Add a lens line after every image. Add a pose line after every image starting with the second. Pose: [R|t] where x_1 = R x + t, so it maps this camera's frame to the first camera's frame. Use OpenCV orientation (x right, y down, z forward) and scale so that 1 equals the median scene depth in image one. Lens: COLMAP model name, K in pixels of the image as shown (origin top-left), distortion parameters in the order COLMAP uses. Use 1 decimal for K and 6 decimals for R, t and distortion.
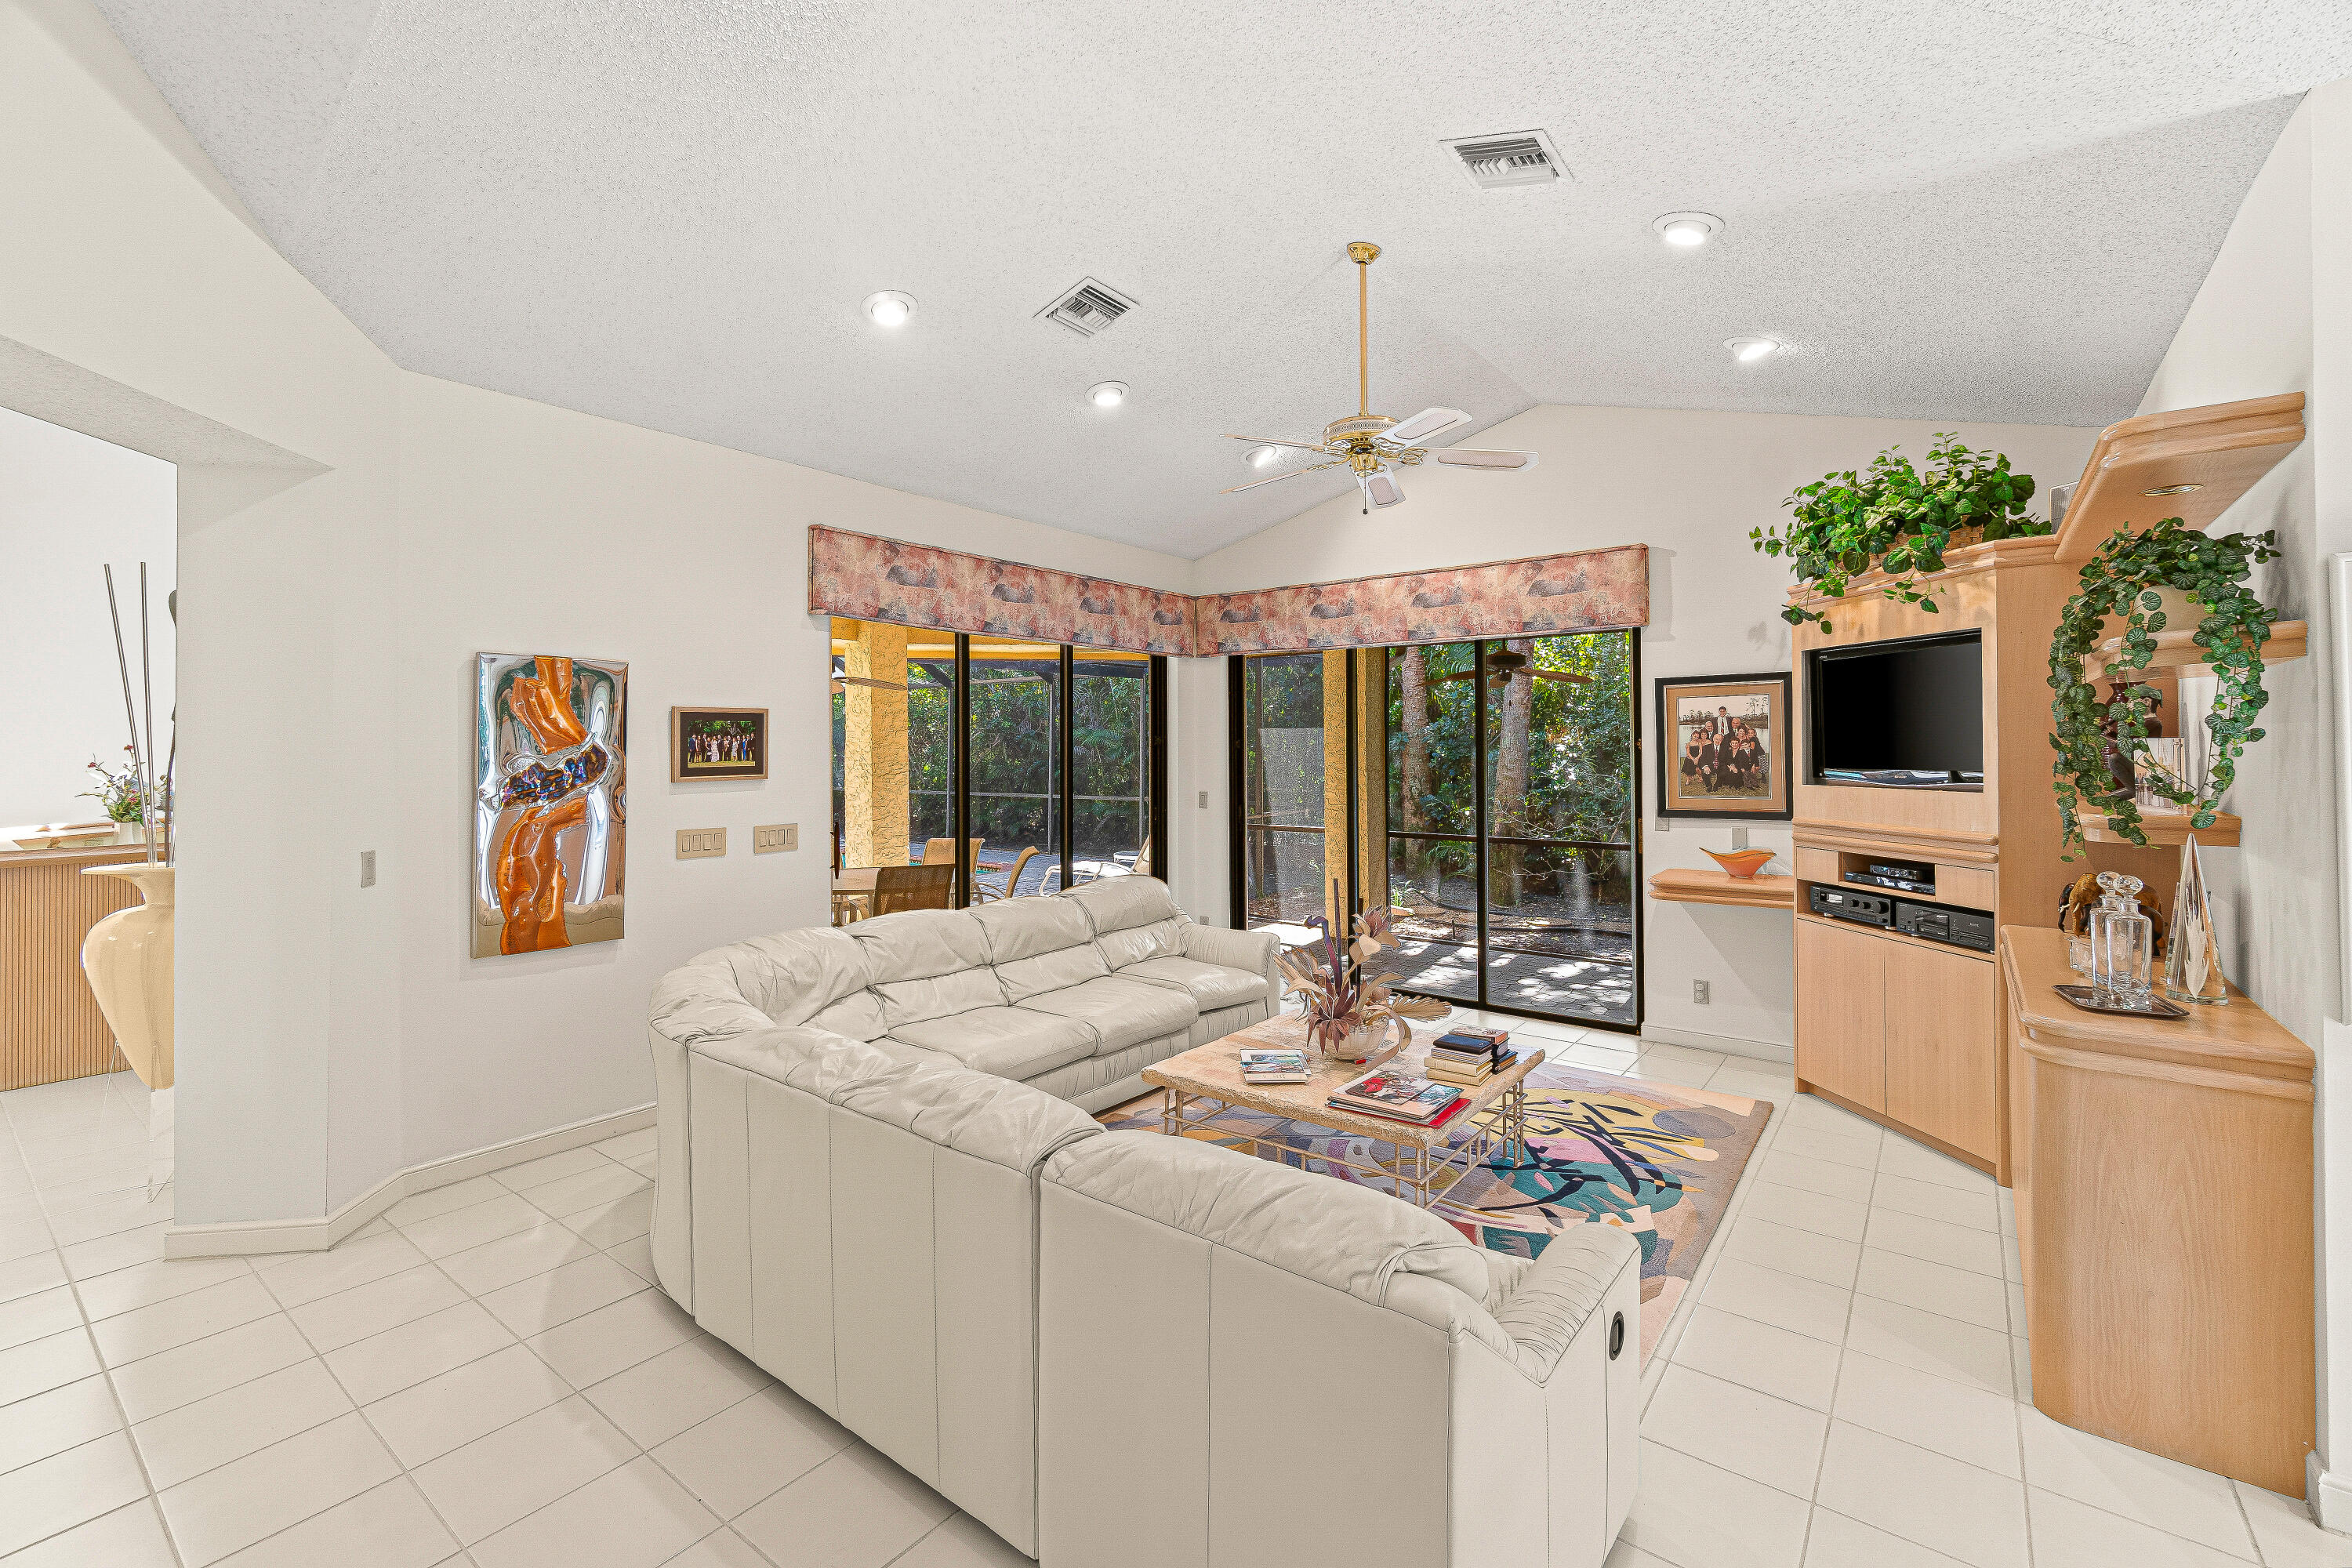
lens RADIAL K [[1017.6, 0, 1168.7], [0, 1017.6, 741.5], [0, 0, 1]] dist [-0.003653, -0.000441]
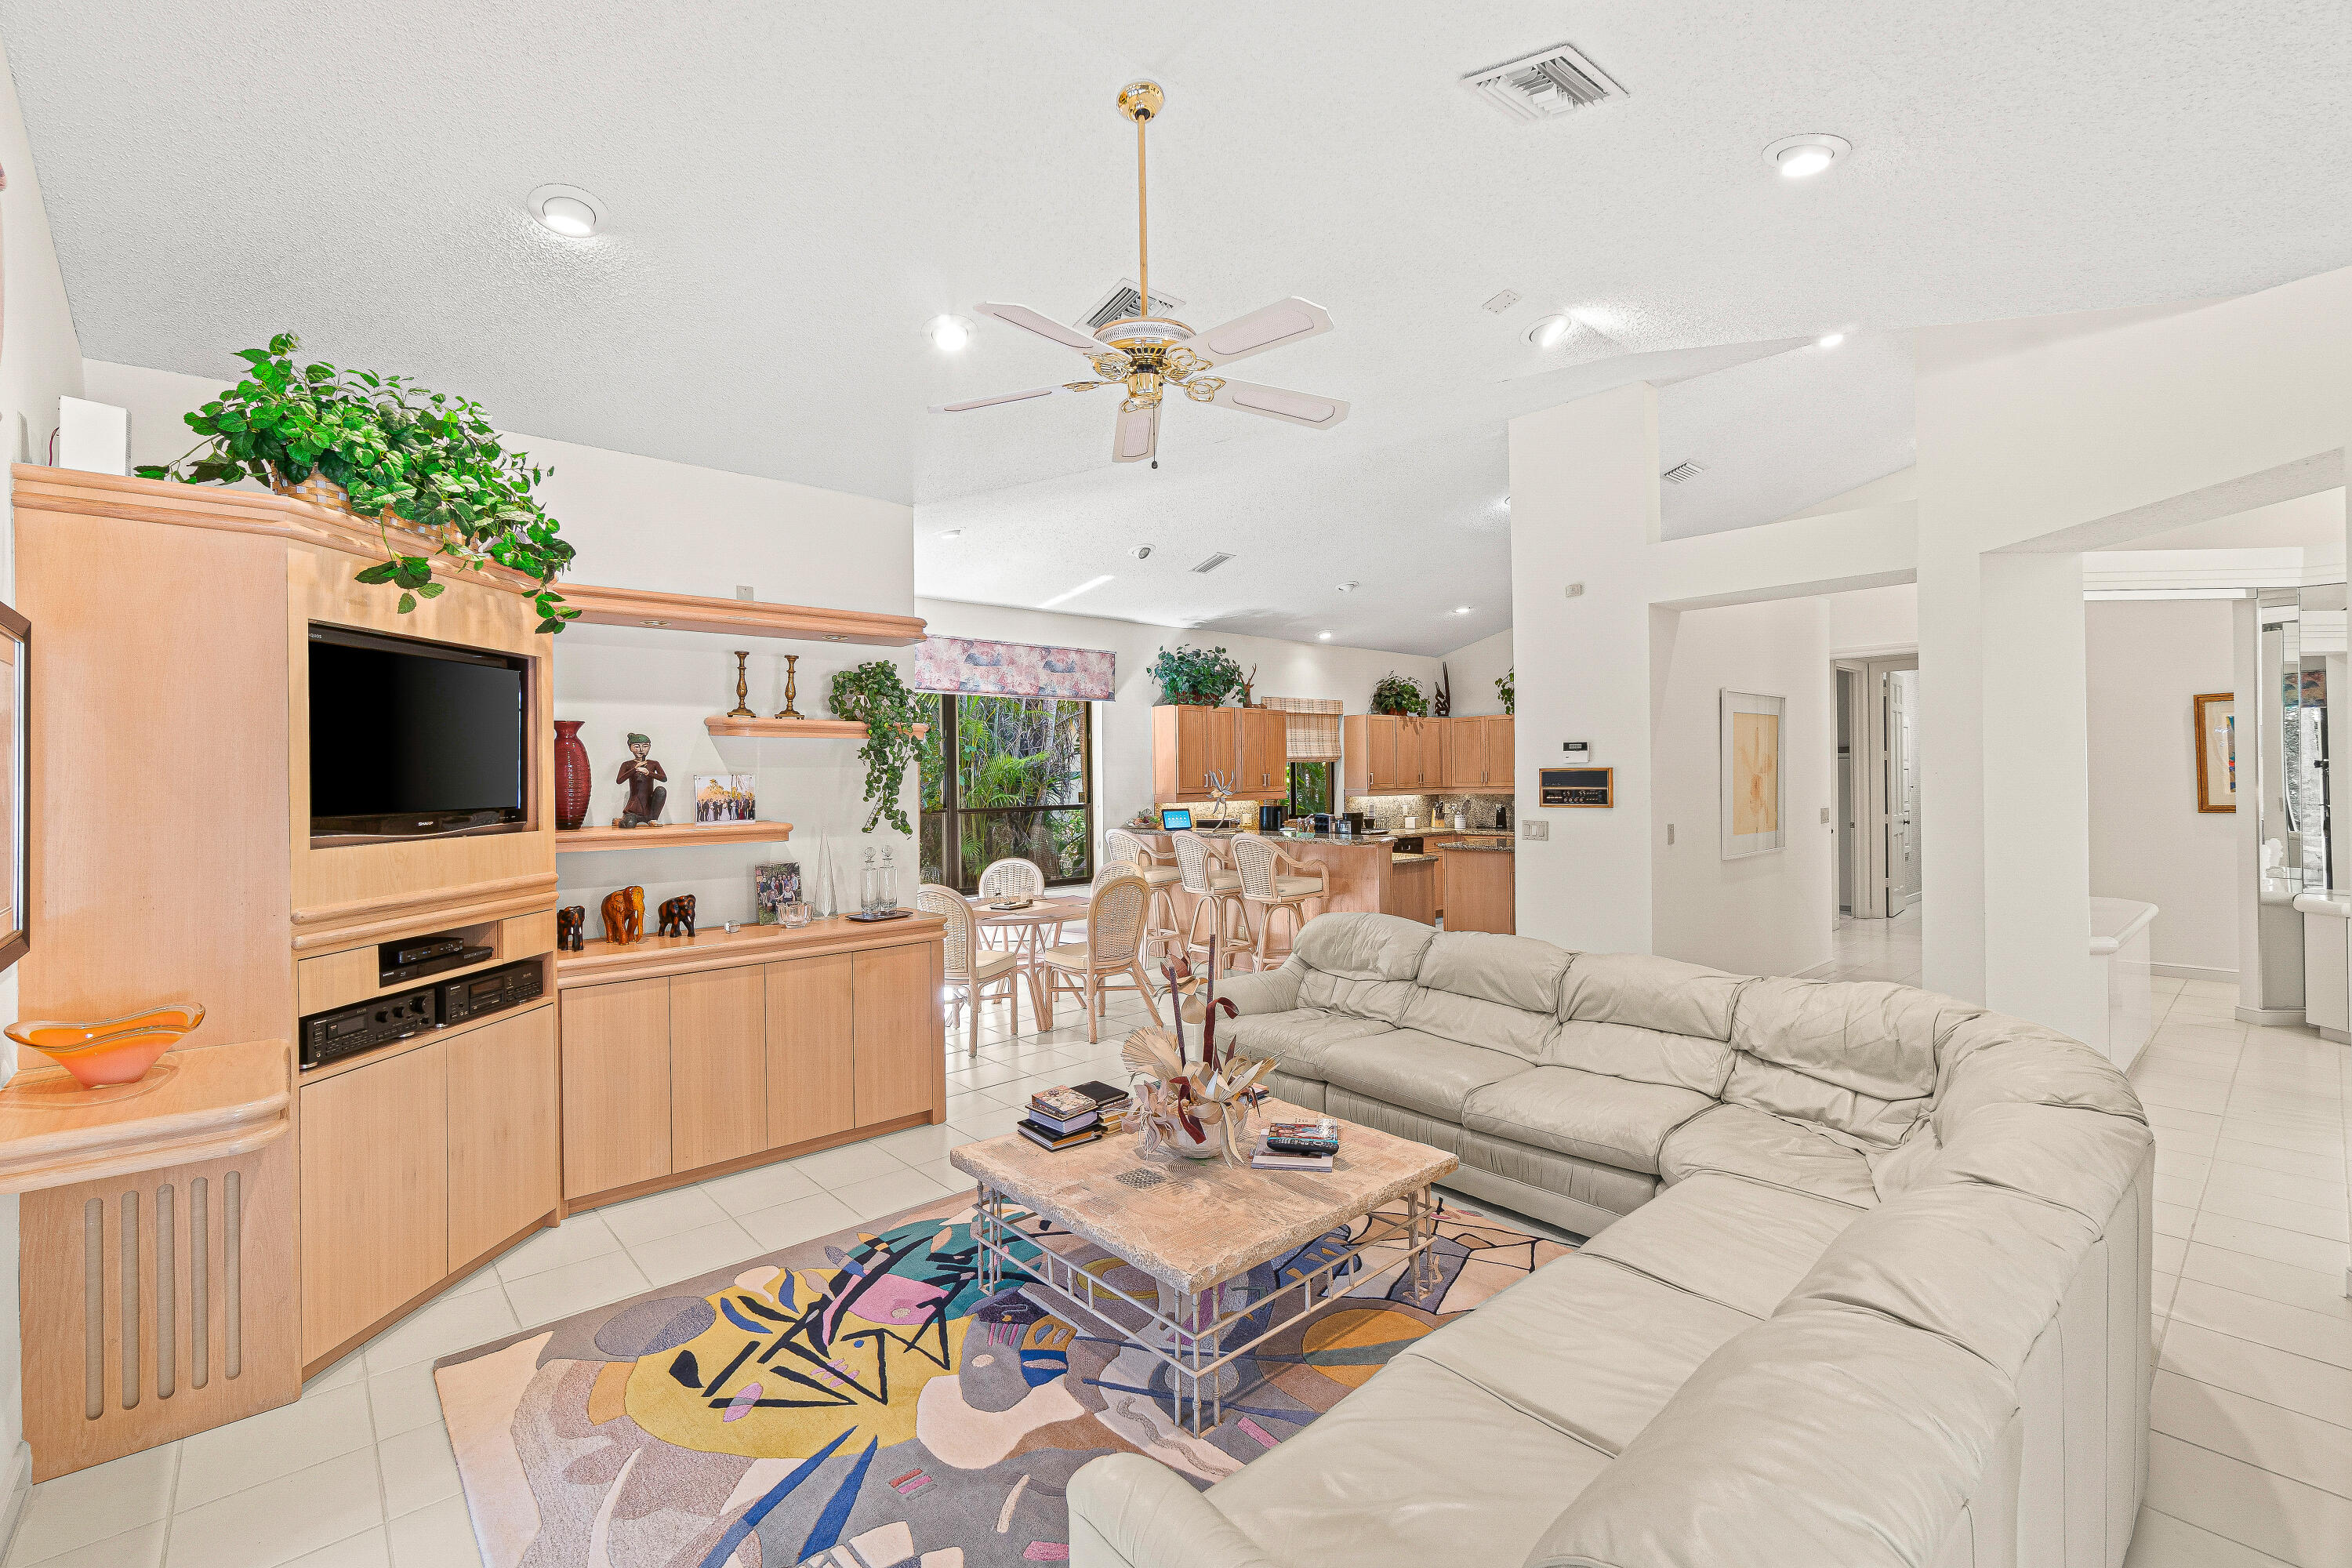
lens RADIAL K [[1017.6, 0, 1167.5], [0, 1017.6, 779.1], [0, 0, 1]] dist [-0.003653, -0.000441]
pose [[-0.982609, 0.011407, 0.185339, 0.039129], [0.010786, 0.999932, -0.004358, 0.010413], [-0.185376, -0.002283, -0.982665, 1.524798]]
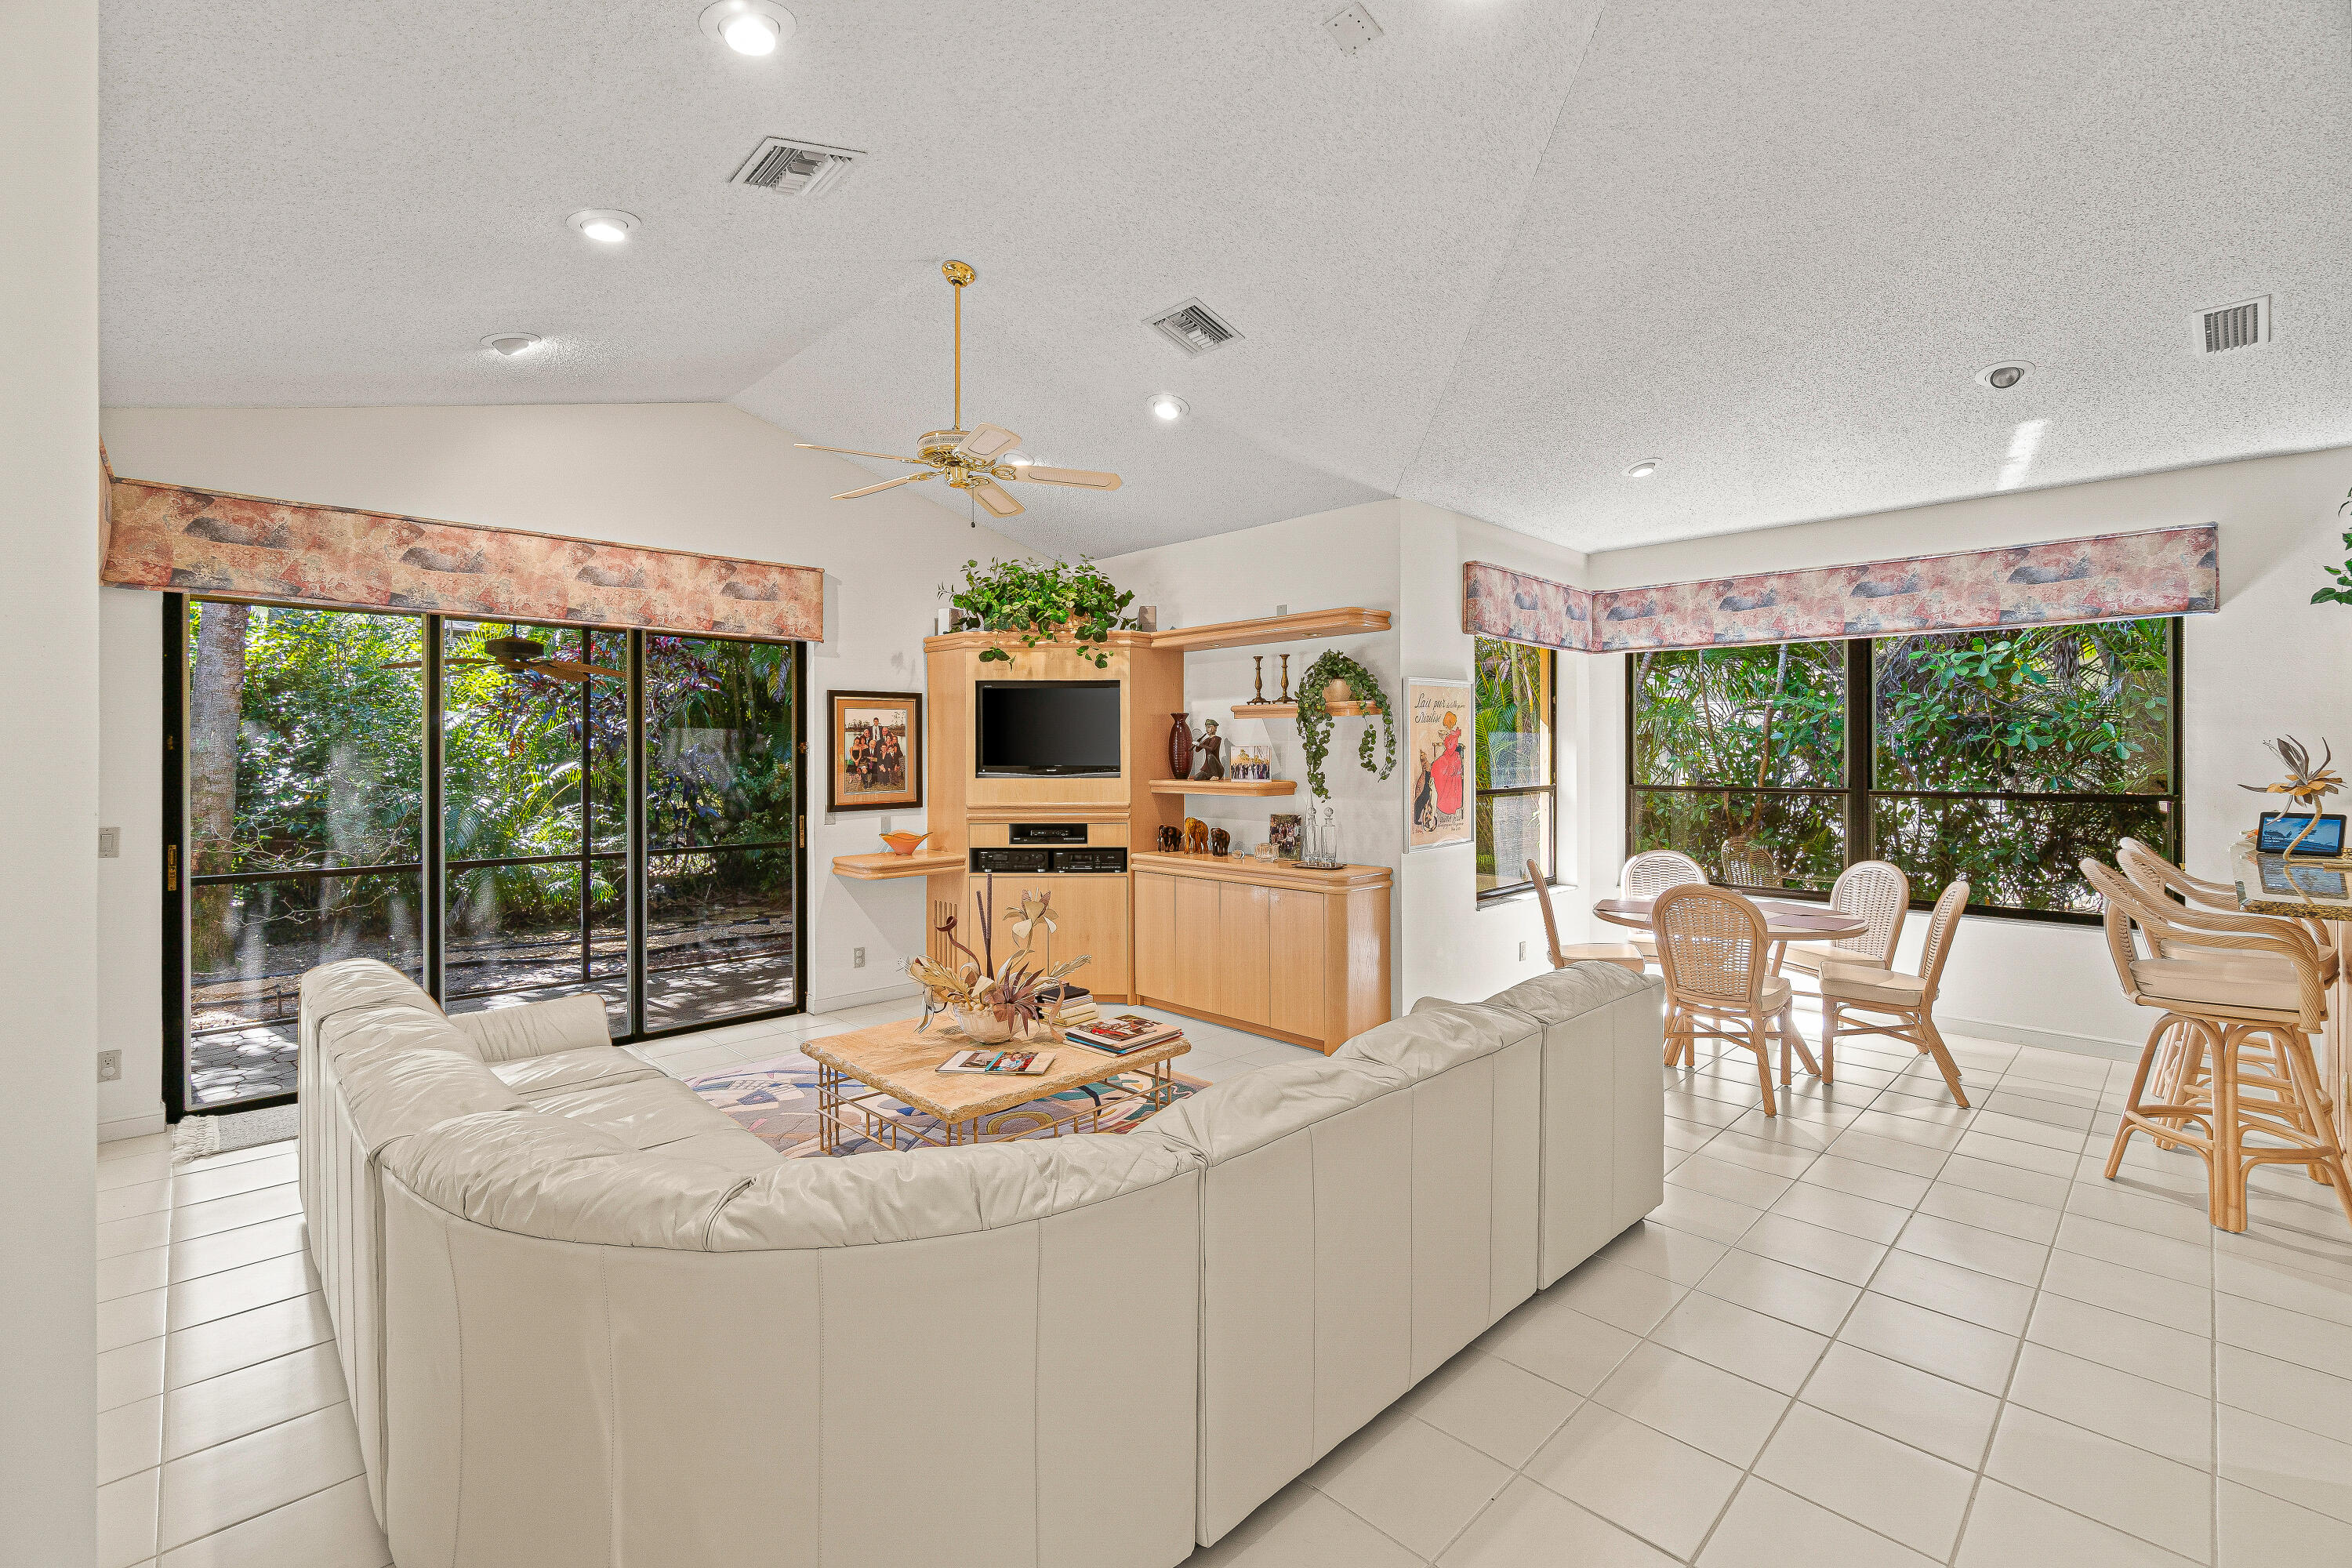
lens RADIAL K [[1017.6, 0, 1183.0], [0, 1017.6, 749.4], [0, 0, 1]] dist [-0.003653, -0.000441]
pose [[0.131647, 0.004789, 0.991285, -0.716860], [-0.006079, 0.999973, -0.004024, 0.007907], [-0.991278, -0.005497, 0.131672, 0.561714]]
